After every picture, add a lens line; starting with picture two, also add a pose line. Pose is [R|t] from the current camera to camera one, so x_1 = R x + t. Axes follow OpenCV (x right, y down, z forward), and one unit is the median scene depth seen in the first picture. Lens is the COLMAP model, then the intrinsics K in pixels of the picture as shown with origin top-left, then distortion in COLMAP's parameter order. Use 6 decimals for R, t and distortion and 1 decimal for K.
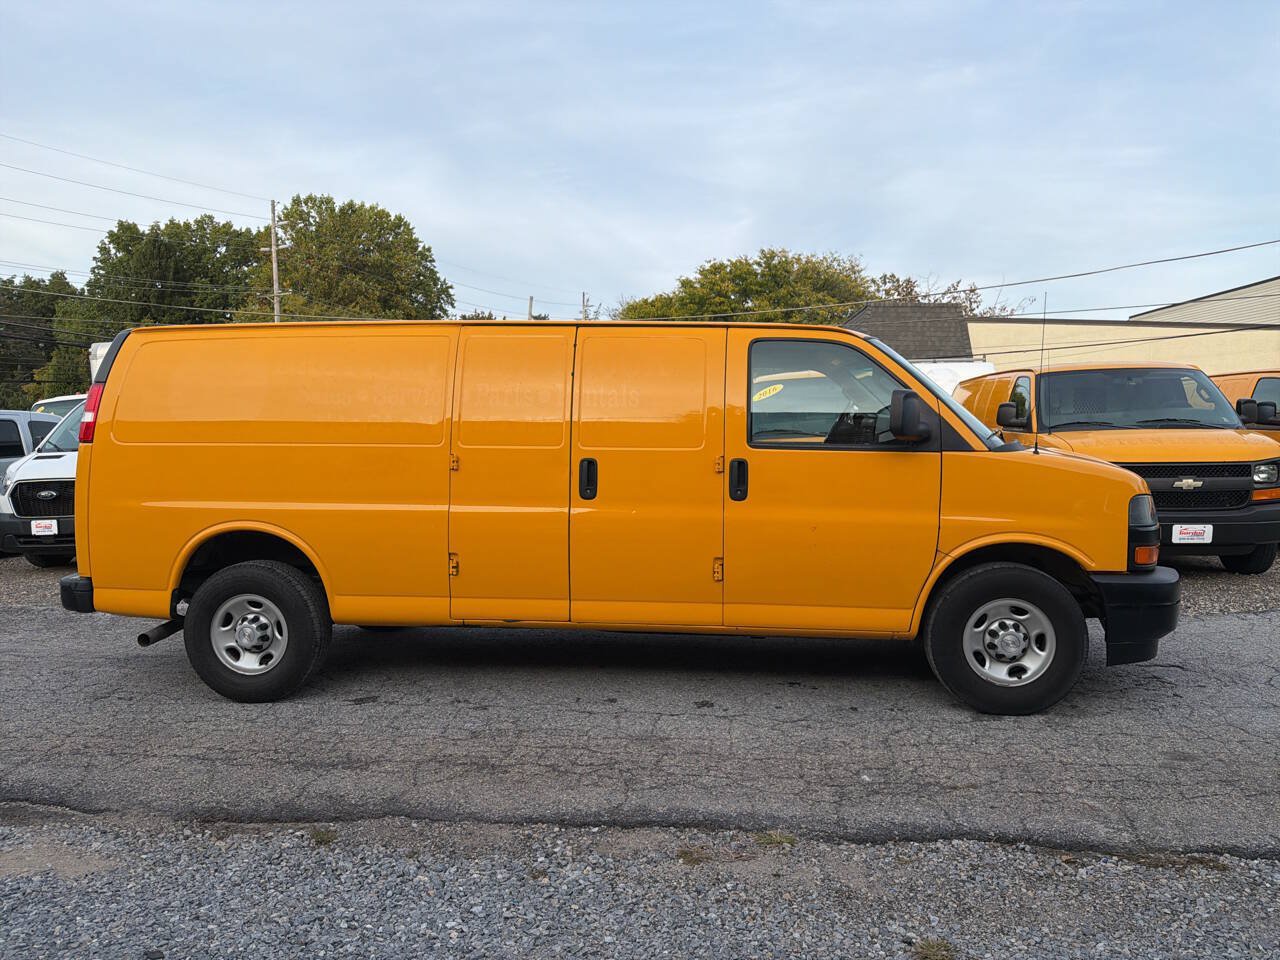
lens RADIAL K [[904.8, 0, 644.0], [0, 904.8, 490.0], [0, 0, 1]] dist [0.015712, -0.021519]
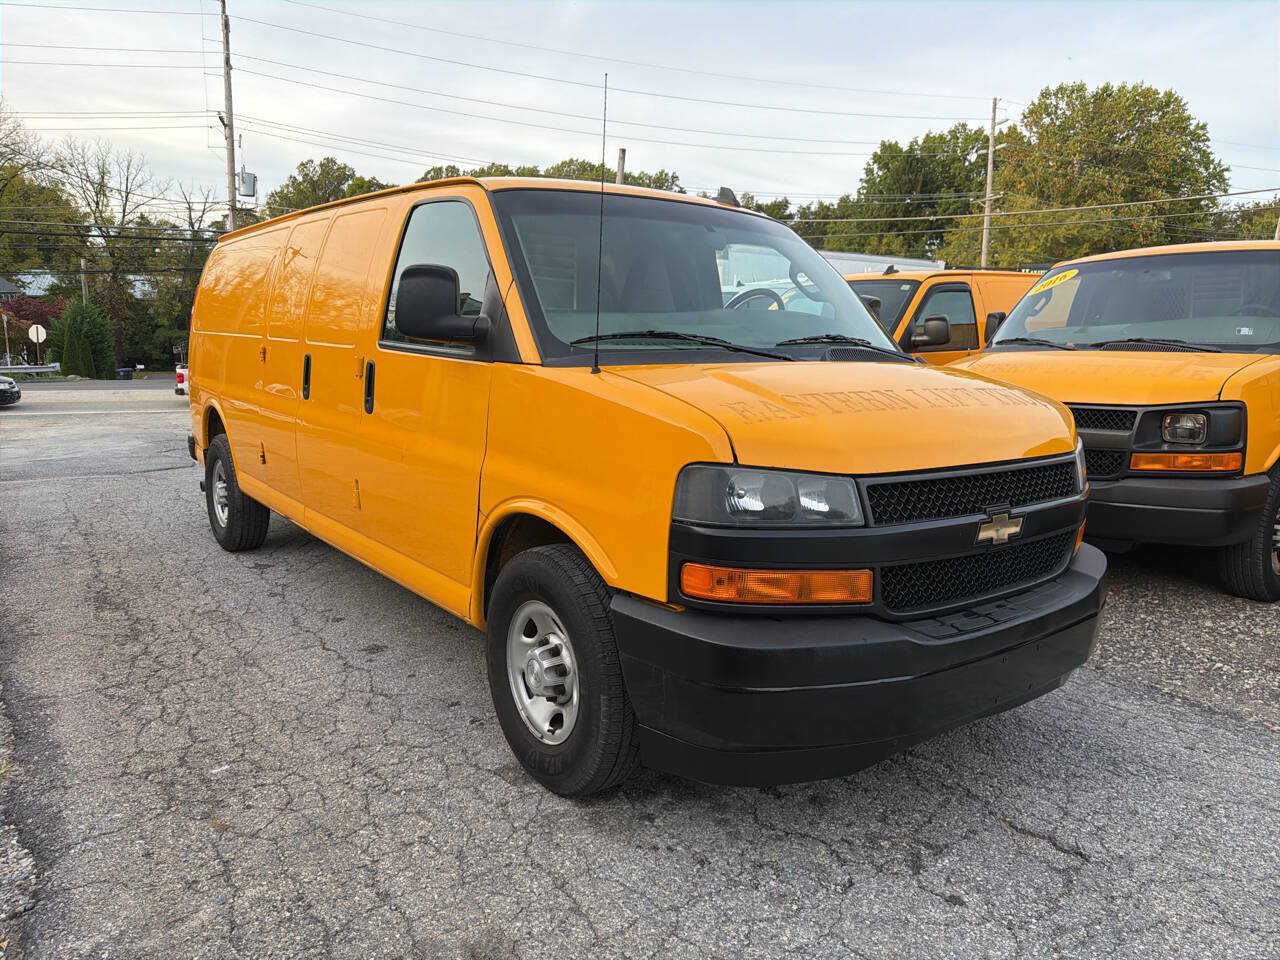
lens RADIAL K [[904.8, 0, 639.7], [0, 904.8, 475.3], [0, 0, 1]] dist [0.015712, -0.021519]
pose [[0.686187, 0.128419, -0.716000, 0.048051], [-0.069483, 0.991364, 0.111217, -0.002192], [0.724099, -0.026566, 0.689184, 0.034206]]
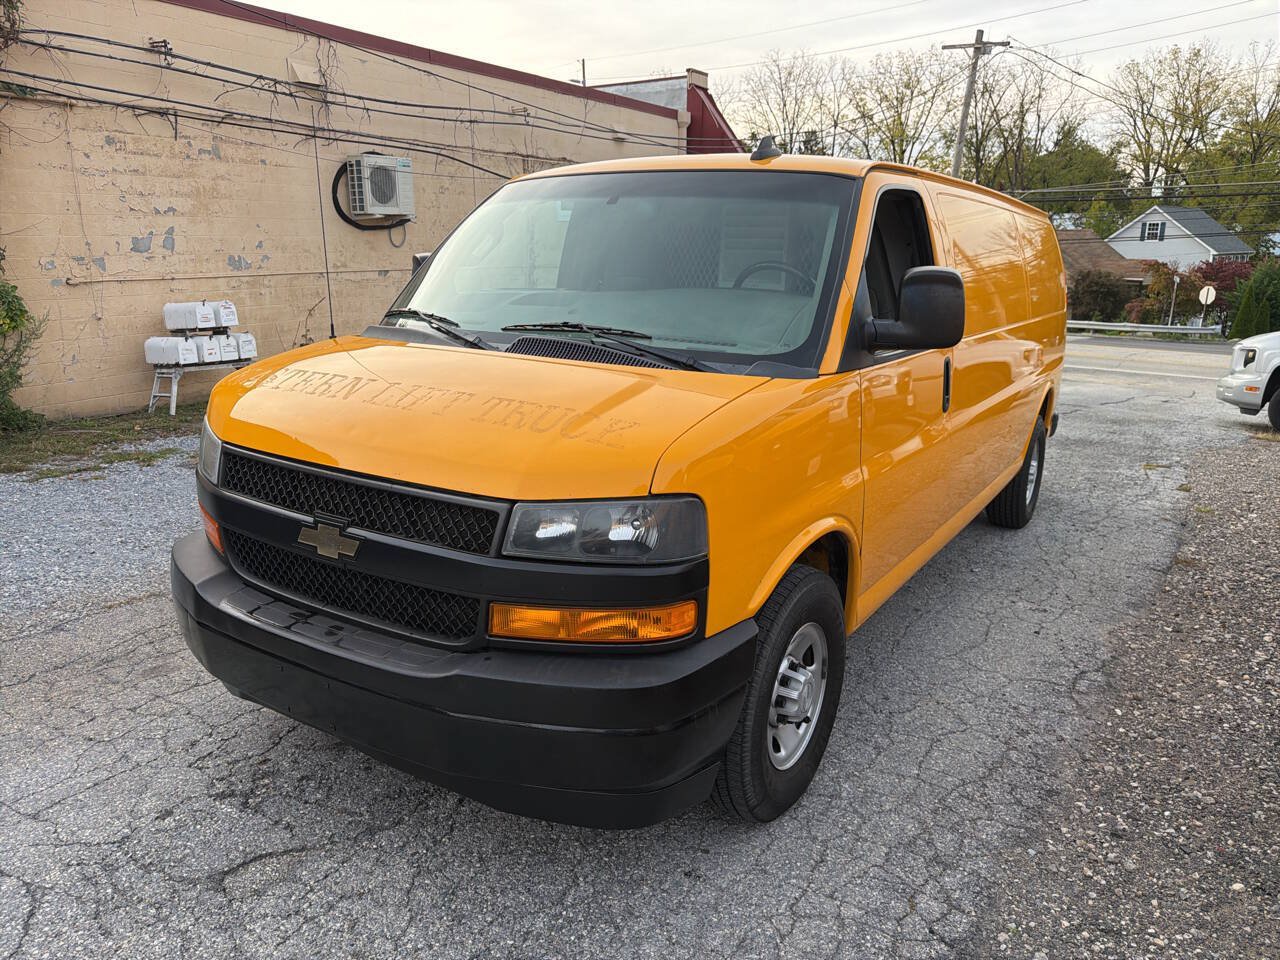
lens RADIAL K [[904.8, 0, 638.2], [0, 904.8, 484.8], [0, 0, 1]] dist [0.015712, -0.021519]
pose [[-0.446152, 0.203336, -0.871552, 0.054422], [-0.082083, 0.960446, 0.266094, -0.007793], [0.891185, 0.190258, -0.411814, 0.085023]]
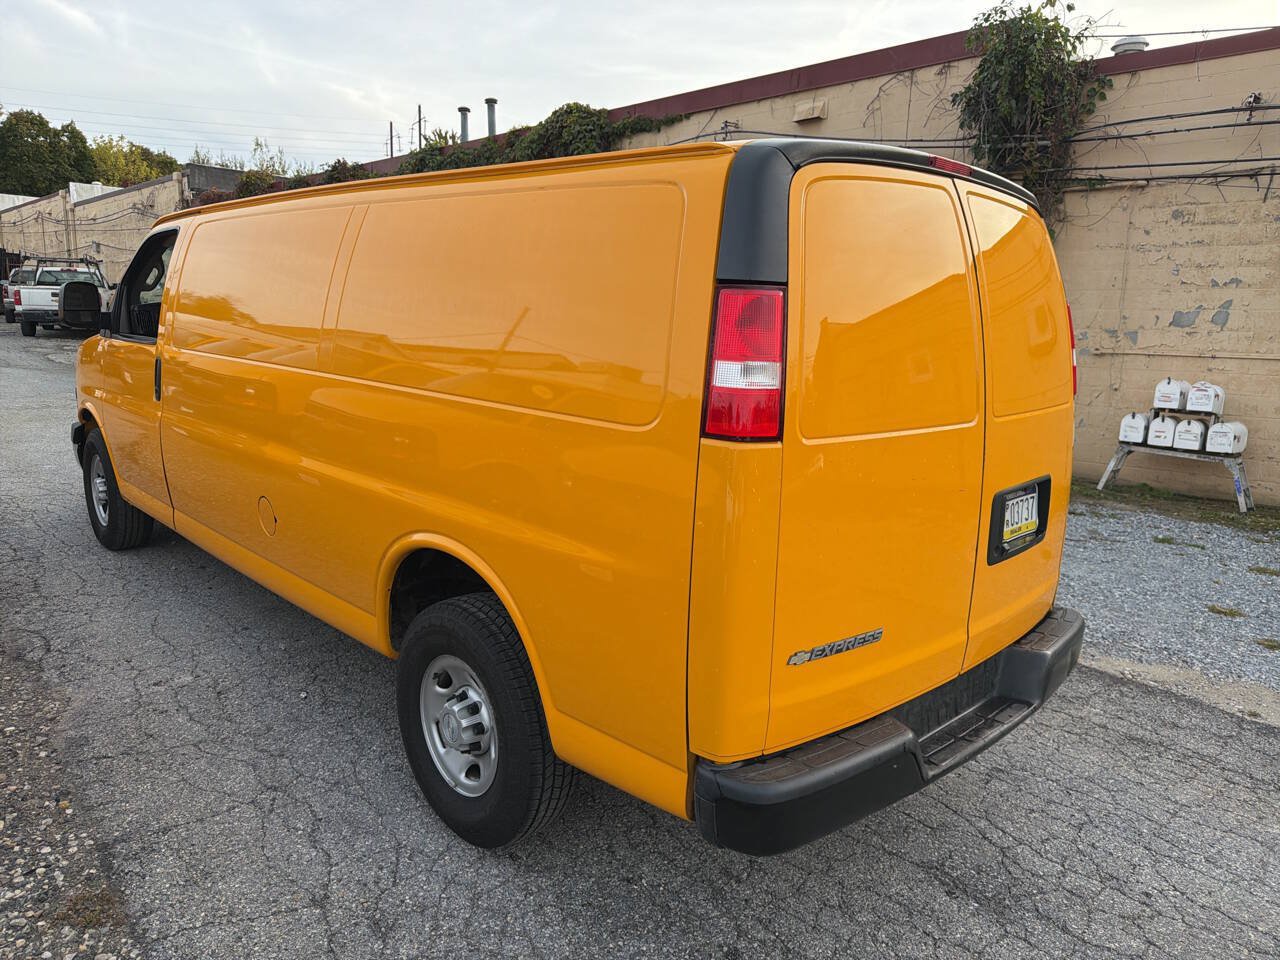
lens RADIAL K [[904.8, 0, 649.1], [0, 904.8, 489.4], [0, 0, 1]] dist [0.015712, -0.021519]
pose [[-0.763890, -0.161226, 0.624883, -0.049051], [0.002928, 0.967414, 0.253183, -0.009266], [-0.645340, 0.195233, -0.738526, 0.101821]]
